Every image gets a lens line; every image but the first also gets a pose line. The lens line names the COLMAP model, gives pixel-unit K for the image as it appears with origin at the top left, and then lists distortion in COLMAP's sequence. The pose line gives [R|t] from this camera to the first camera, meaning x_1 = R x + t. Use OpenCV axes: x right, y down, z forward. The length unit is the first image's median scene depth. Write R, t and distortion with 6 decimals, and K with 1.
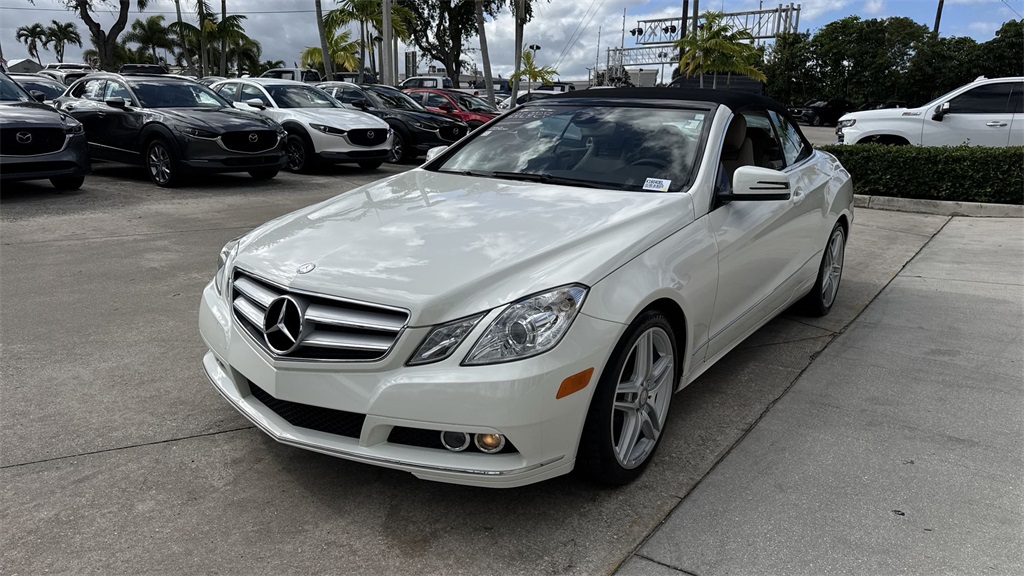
lens RADIAL K [[720.7, 0, 509.7], [0, 720.7, 285.5], [0, 0, 1]] dist [0.061827, -0.082217]
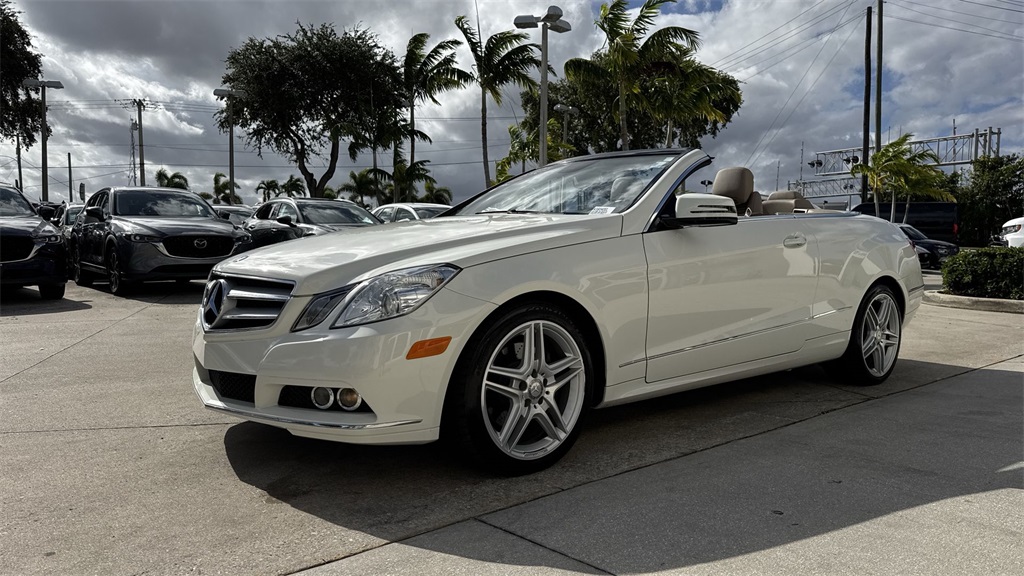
lens RADIAL K [[720.7, 0, 509.5], [0, 720.7, 282.4], [0, 0, 1]] dist [0.061827, -0.082217]
pose [[0.969641, -0.001367, -0.244527, 0.084354], [-0.045260, 0.981703, -0.184961, 0.041518], [0.240306, 0.190413, 0.951838, -0.003053]]
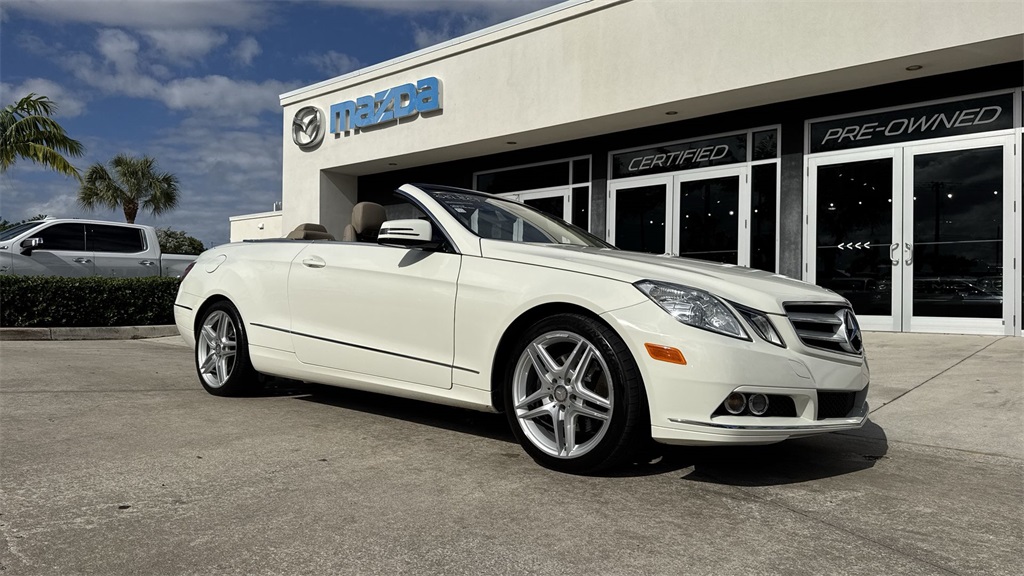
lens RADIAL K [[720.7, 0, 504.4], [0, 720.7, 288.3], [0, 0, 1]] dist [0.061827, -0.082217]
pose [[0.107891, -0.000458, 0.994163, -0.321982], [0.211182, 0.977188, -0.022468, -0.023988], [-0.971474, 0.212373, 0.105526, 0.278762]]
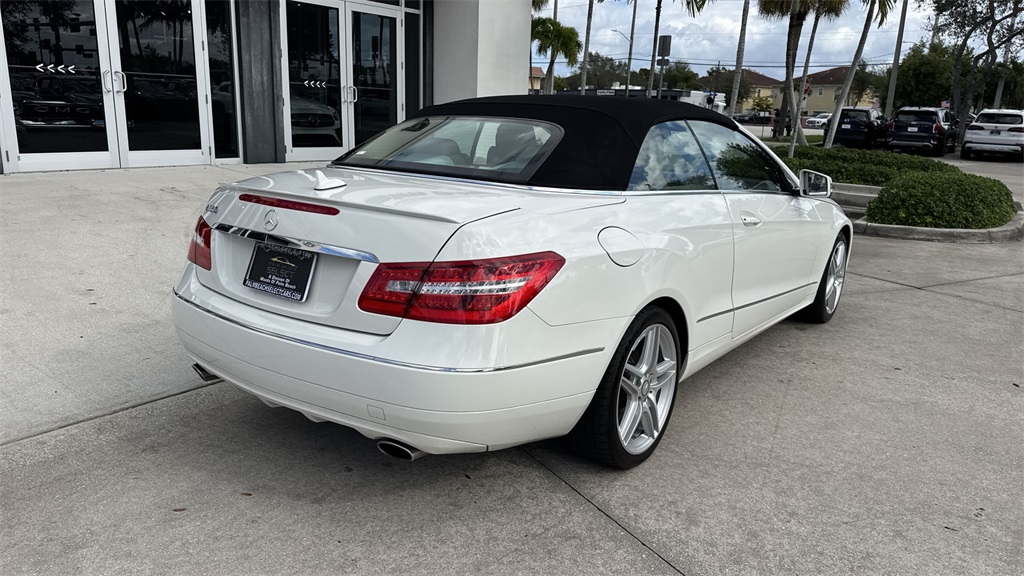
lens RADIAL K [[720.7, 0, 510.1], [0, 720.7, 290.9], [0, 0, 1]] dist [0.061827, -0.082217]
pose [[-0.997624, -0.068356, 0.008570, 0.099394], [-0.056731, 0.885734, 0.460714, -0.163998], [-0.039083, 0.459133, -0.887507, 0.670197]]
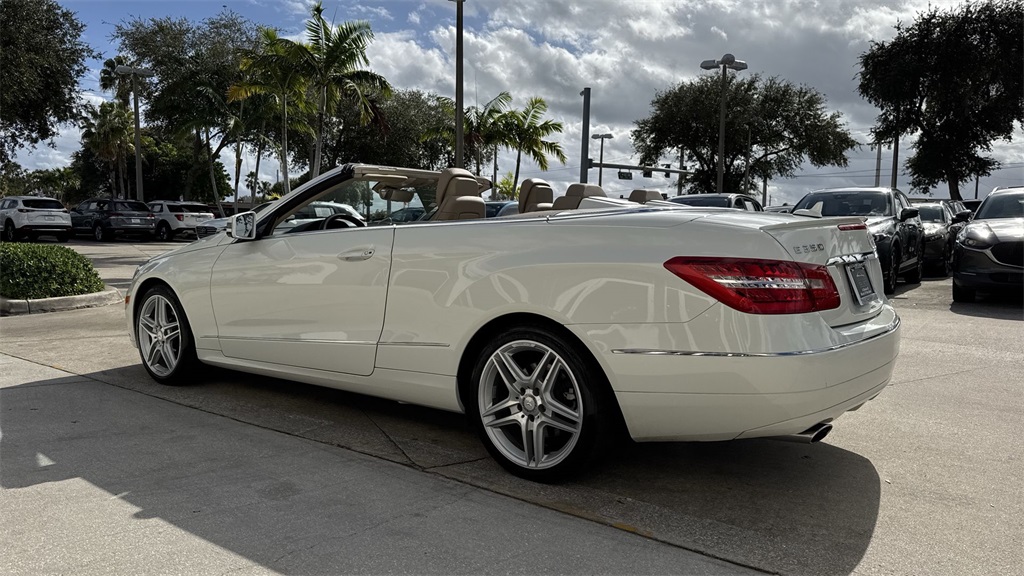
lens RADIAL K [[720.7, 0, 507.2], [0, 720.7, 281.7], [0, 0, 1]] dist [0.061827, -0.082217]
pose [[-0.023744, 0.048558, -0.998538, 0.409369], [-0.243658, 0.968418, 0.052887, -0.058120], [0.969570, 0.244558, -0.011163, 0.382556]]
